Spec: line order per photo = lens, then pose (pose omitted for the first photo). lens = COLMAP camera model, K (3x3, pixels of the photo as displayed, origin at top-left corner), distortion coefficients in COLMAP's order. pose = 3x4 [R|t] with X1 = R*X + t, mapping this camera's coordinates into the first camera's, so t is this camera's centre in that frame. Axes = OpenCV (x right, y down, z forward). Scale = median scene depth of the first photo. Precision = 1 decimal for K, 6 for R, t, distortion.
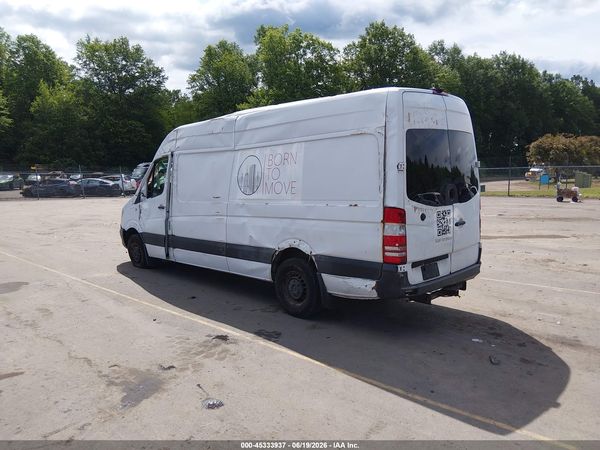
lens RADIAL K [[456.6, 0, 302.3], [0, 456.6, 224.4], [0, 0, 1]] dist [0.094268, -0.155966]
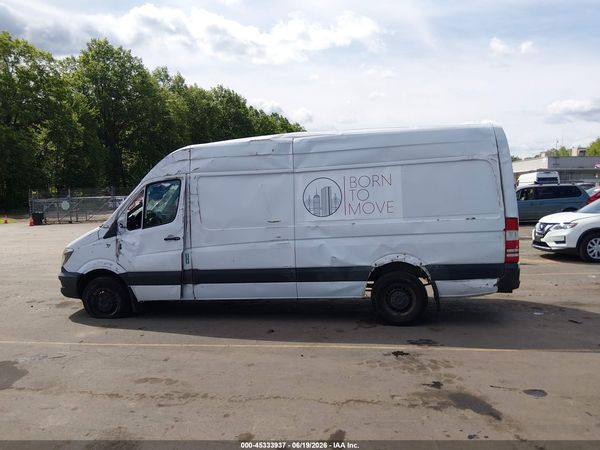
lens RADIAL K [[456.6, 0, 302.3], [0, 456.6, 224.4], [0, 0, 1]] dist [0.094268, -0.155966]
pose [[0.816849, -0.056240, 0.574104, -0.711177], [0.085570, 0.996039, -0.024177, -0.026633], [-0.570470, 0.068875, 0.818425, 0.199627]]
